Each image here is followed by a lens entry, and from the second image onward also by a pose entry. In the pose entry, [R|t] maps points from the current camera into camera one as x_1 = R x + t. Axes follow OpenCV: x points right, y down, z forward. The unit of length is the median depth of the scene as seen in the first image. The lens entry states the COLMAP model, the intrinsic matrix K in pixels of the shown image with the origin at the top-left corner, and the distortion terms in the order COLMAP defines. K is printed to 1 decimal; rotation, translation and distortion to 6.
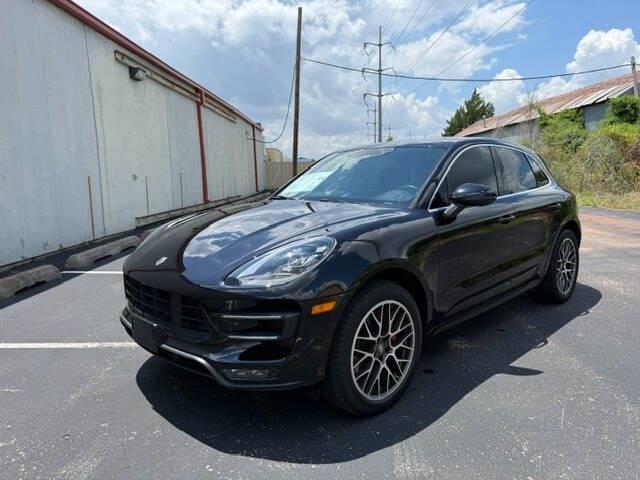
lens RADIAL K [[466.0, 0, 322.4], [0, 466.0, 240.4], [0, 0, 1]] dist [0.007245, -0.000792]
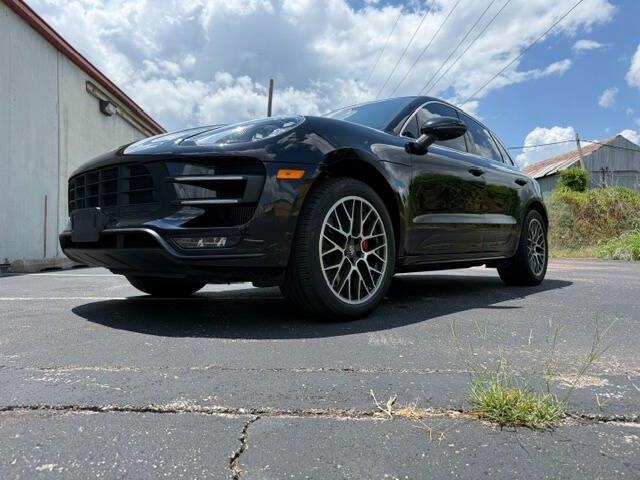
lens RADIAL K [[461.4, 0, 320.0], [0, 461.4, 240.0], [0, 0, 1]] dist [0.059329, -0.072455]
pose [[0.997576, 0.022611, 0.065805, 0.002994], [-0.011495, 0.986289, -0.164627, 0.347325], [-0.068626, 0.163472, 0.984158, 0.103169]]
